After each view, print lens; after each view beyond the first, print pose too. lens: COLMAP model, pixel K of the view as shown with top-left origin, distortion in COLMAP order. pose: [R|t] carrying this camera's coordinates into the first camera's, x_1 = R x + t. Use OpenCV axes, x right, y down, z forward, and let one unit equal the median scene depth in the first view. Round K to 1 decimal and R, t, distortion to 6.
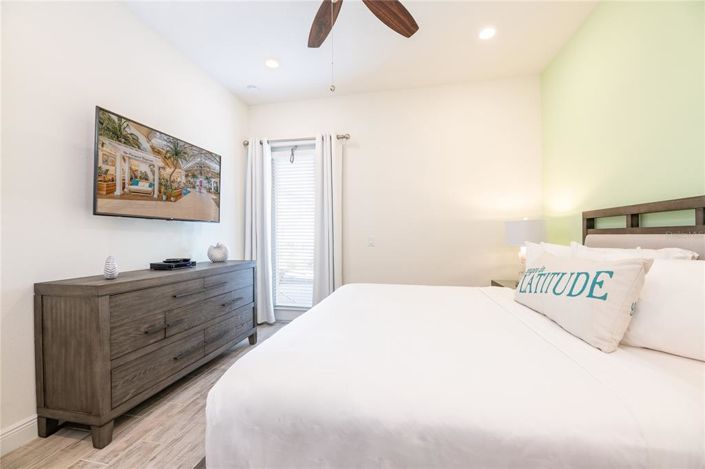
lens RADIAL K [[302.8, 0, 352.5], [0, 302.8, 234.5], [0, 0, 1]] dist [-0.000191, 0.000138]
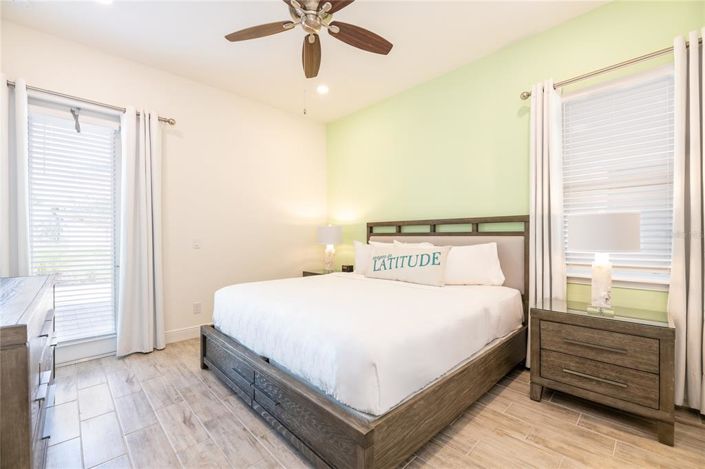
lens RADIAL K [[302.8, 0, 352.5], [0, 302.8, 234.5], [0, 0, 1]] dist [-0.000191, 0.000138]
pose [[0.556412, 0.011434, 0.830828, -0.675306], [-0.001875, 0.999920, -0.012505, 0.010791], [-0.830904, 0.005401, 0.556389, 0.145458]]
